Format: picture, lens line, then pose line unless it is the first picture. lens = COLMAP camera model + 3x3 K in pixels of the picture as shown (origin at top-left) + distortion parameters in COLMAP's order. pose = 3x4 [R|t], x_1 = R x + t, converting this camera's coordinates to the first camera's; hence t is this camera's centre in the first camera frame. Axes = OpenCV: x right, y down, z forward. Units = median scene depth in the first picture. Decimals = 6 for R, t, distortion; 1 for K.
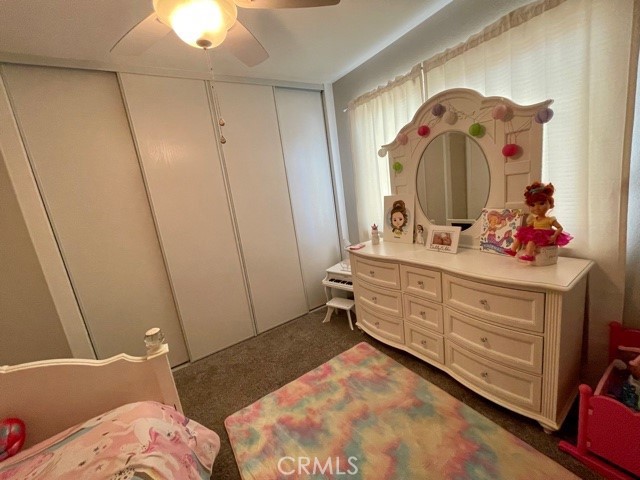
lens RADIAL K [[261.7, 0, 320.0], [0, 261.7, 240.0], [0, 0, 1]] dist [-0.000293, 0.000061]
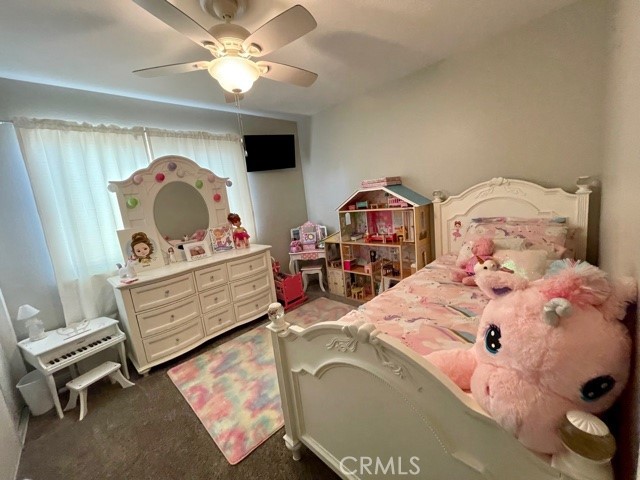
lens RADIAL K [[261.7, 0, 320.0], [0, 261.7, 240.0], [0, 0, 1]] dist [-0.000293, 0.000061]
pose [[-0.196017, -0.016939, 0.980454, -1.027421], [0.320957, 0.943669, 0.080471, 0.037393], [-0.926587, 0.330457, -0.179539, 0.562354]]
